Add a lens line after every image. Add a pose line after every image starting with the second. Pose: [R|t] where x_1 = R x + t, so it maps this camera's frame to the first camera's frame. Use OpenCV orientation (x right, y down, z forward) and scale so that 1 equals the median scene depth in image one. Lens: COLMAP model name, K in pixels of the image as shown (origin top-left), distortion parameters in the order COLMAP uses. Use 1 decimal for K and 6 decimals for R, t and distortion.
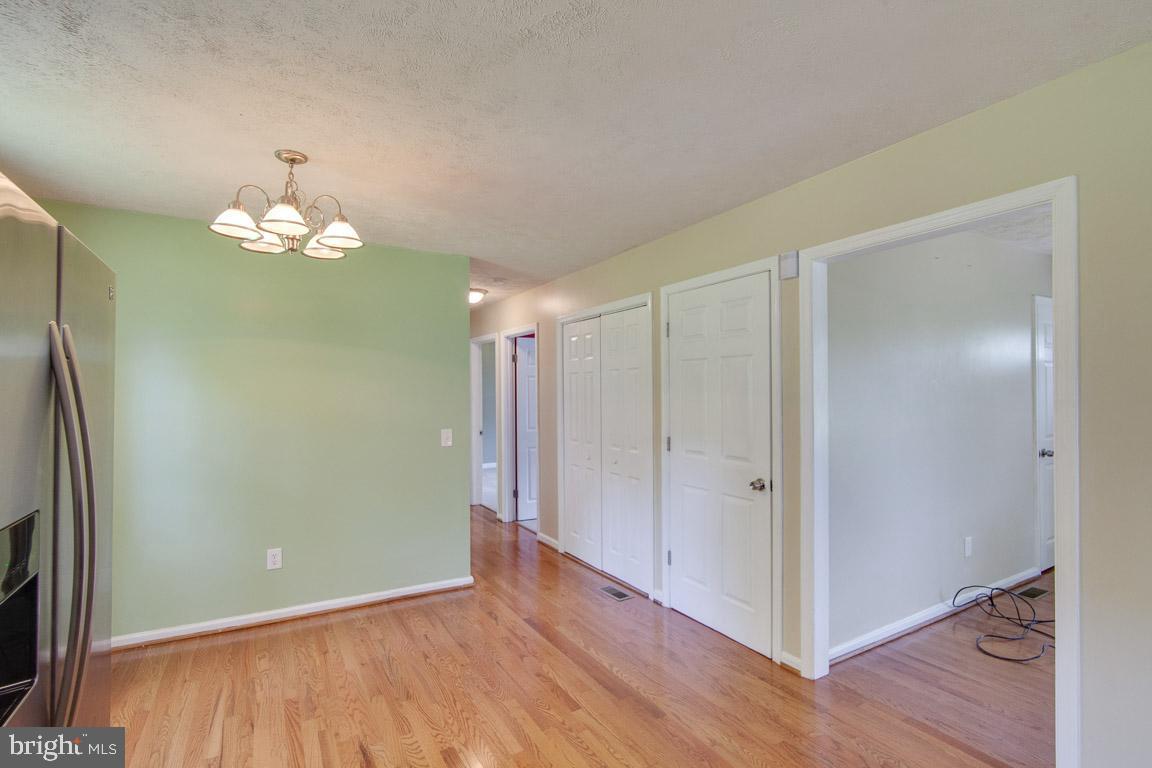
lens RADIAL K [[543.7, 0, 575.7], [0, 543.7, 393.4], [0, 0, 1]] dist [0.001272, 0.000101]
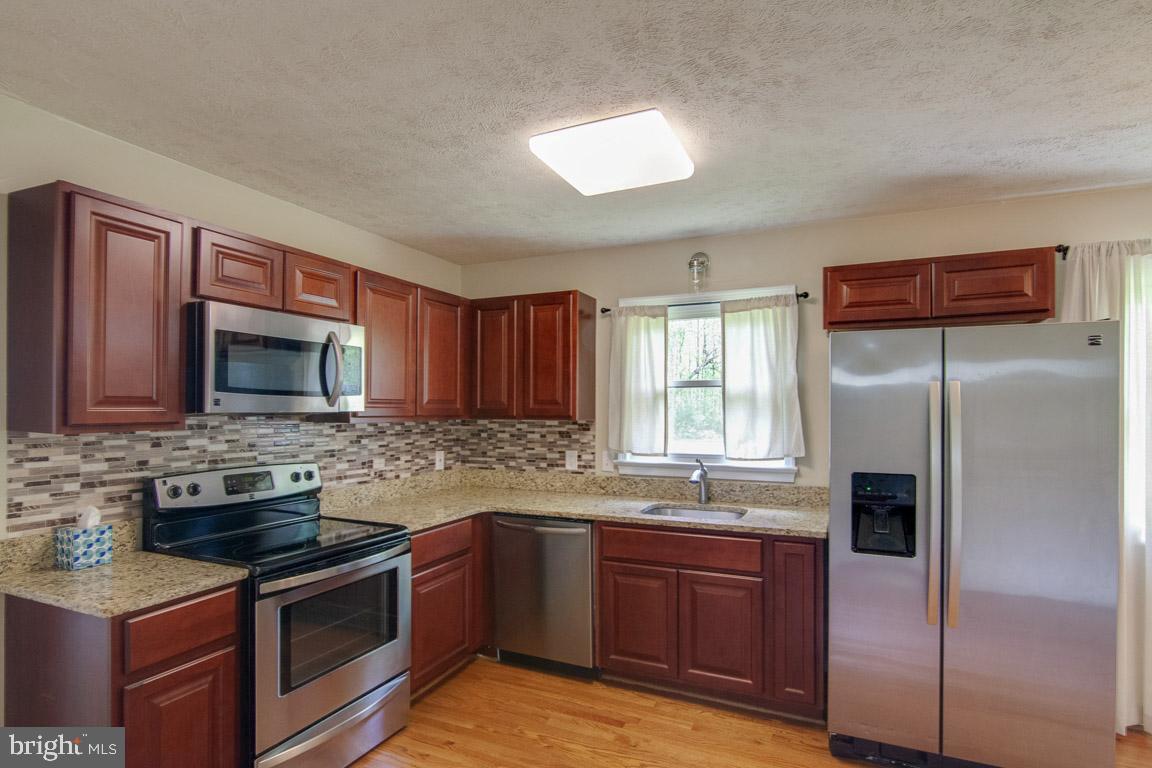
lens RADIAL K [[577.8, 0, 575.8], [0, 577.8, 407.4], [0, 0, 1]] dist [0.000241, 0.000160]
pose [[-0.815951, 0.006720, -0.578081, 0.404768], [0.002395, 0.999963, 0.008244, -0.016785], [0.578115, 0.005343, -0.815938, 0.625293]]
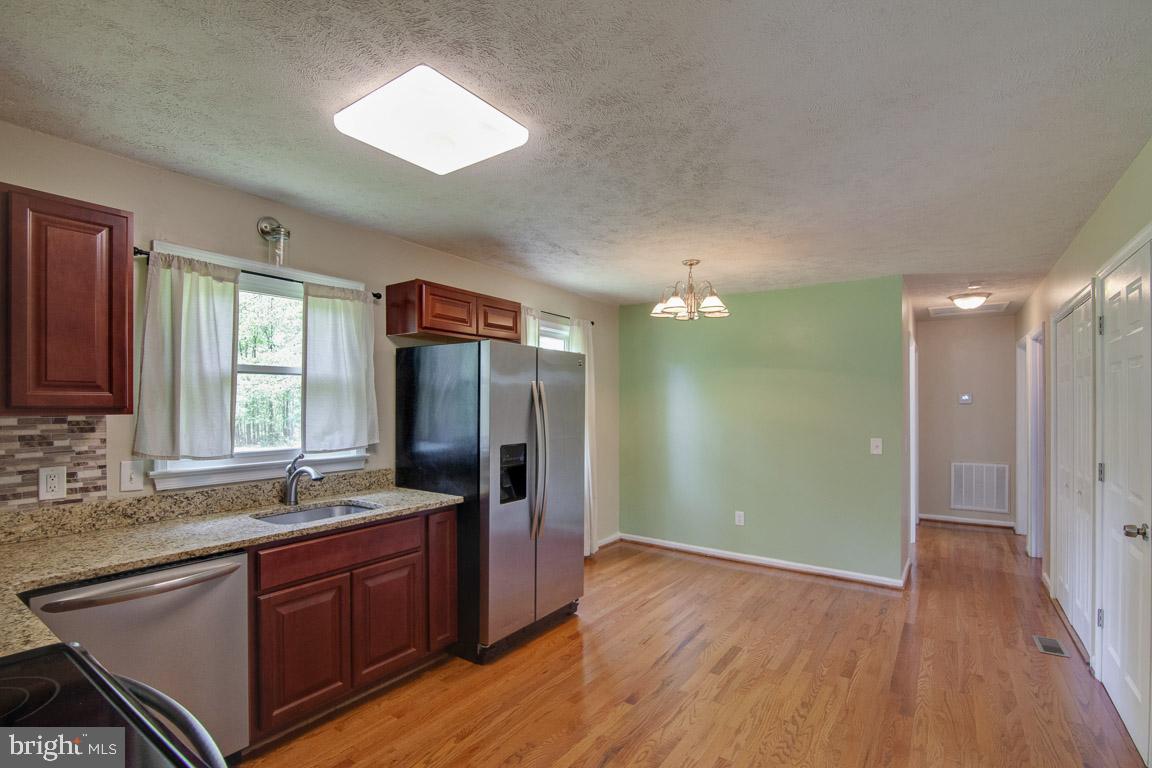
lens RADIAL K [[540.3, 0, 576.7], [0, 540.3, 407.7], [0, 0, 1]] dist [-0.020089, -0.000154]
pose [[0.422493, 0.011174, -0.906297, 0.579545], [-0.006989, 0.999934, 0.009071, -0.002246], [0.906339, 0.002502, 0.422544, -0.006879]]
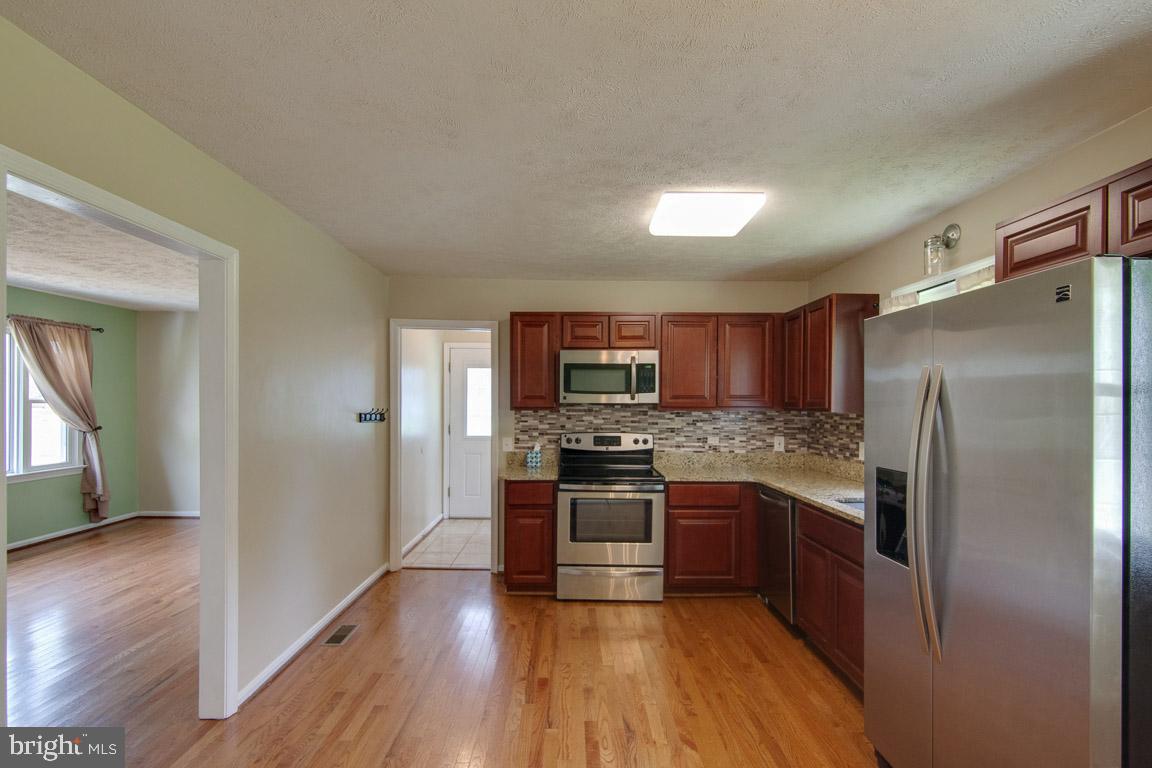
lens RADIAL K [[536.0, 0, 579.6], [0, 536.0, 407.8], [0, 0, 1]] dist [0.001634, 0.000157]
pose [[-0.872820, 0.000244, 0.488042, -0.269721], [0.004871, 0.999954, 0.008211, -0.005188], [-0.488018, 0.009544, -0.872782, 0.939924]]
